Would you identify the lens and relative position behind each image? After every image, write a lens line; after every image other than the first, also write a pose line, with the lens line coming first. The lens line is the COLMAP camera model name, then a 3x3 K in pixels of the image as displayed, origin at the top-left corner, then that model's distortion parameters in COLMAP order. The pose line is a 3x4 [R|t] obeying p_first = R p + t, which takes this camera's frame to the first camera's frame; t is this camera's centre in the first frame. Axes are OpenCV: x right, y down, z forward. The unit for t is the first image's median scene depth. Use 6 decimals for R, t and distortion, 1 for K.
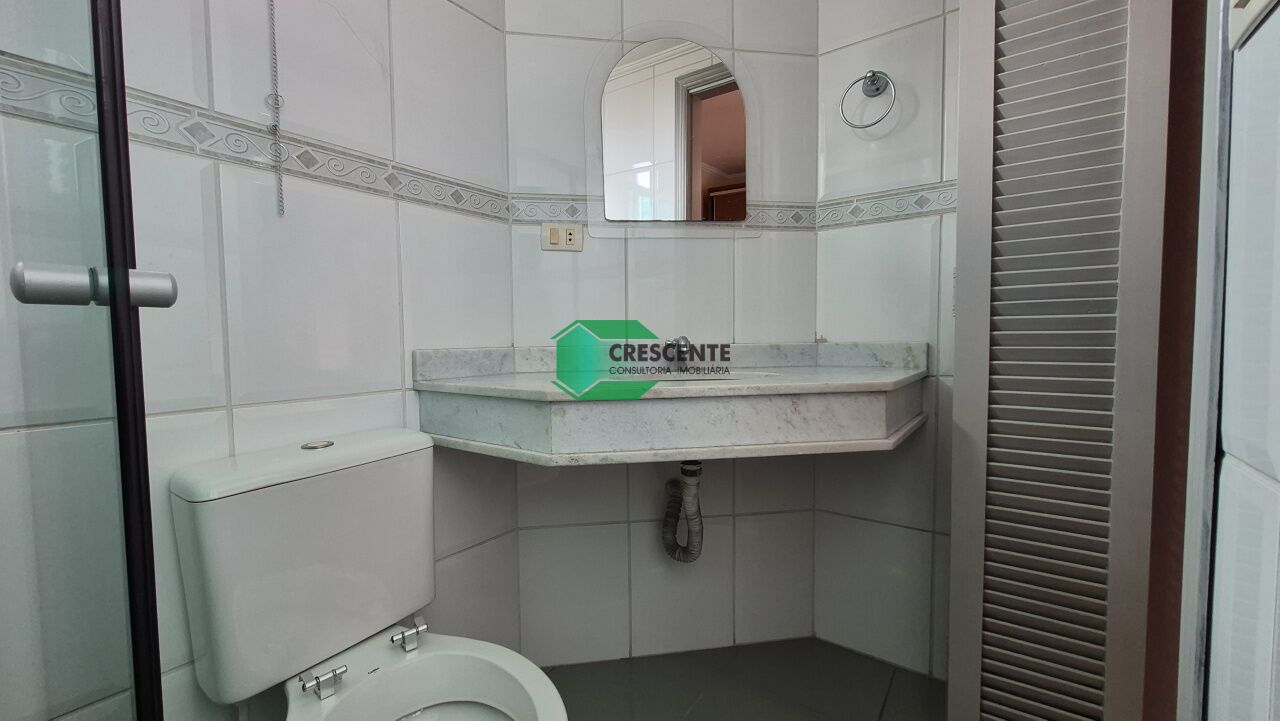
lens RADIAL K [[503.2, 0, 631.6], [0, 503.2, 361.7], [0, 0, 1]] dist [0.000498, -0.000233]
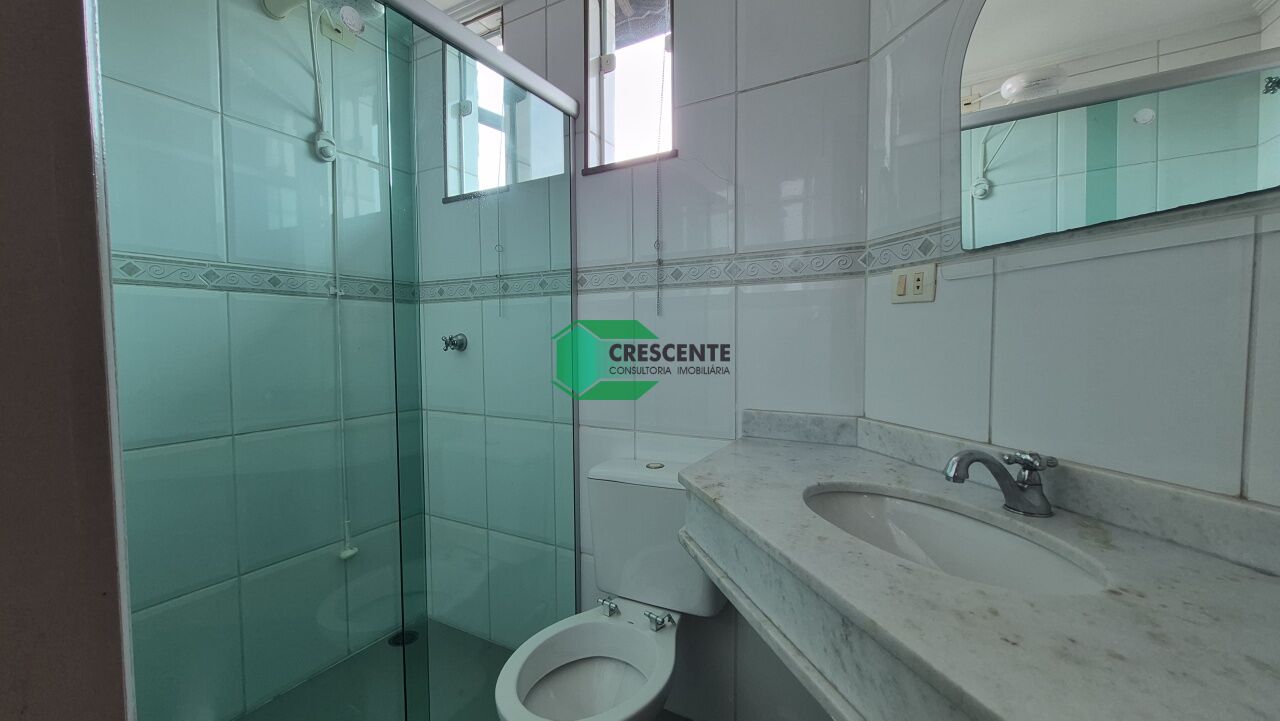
lens RADIAL K [[503.2, 0, 631.6], [0, 503.2, 361.7], [0, 0, 1]] dist [0.000498, -0.000233]
pose [[0.116779, 0.059468, -0.991376, 0.587774], [-0.043051, 0.997571, 0.054768, -0.158020], [0.992224, 0.036283, 0.119055, 0.502583]]
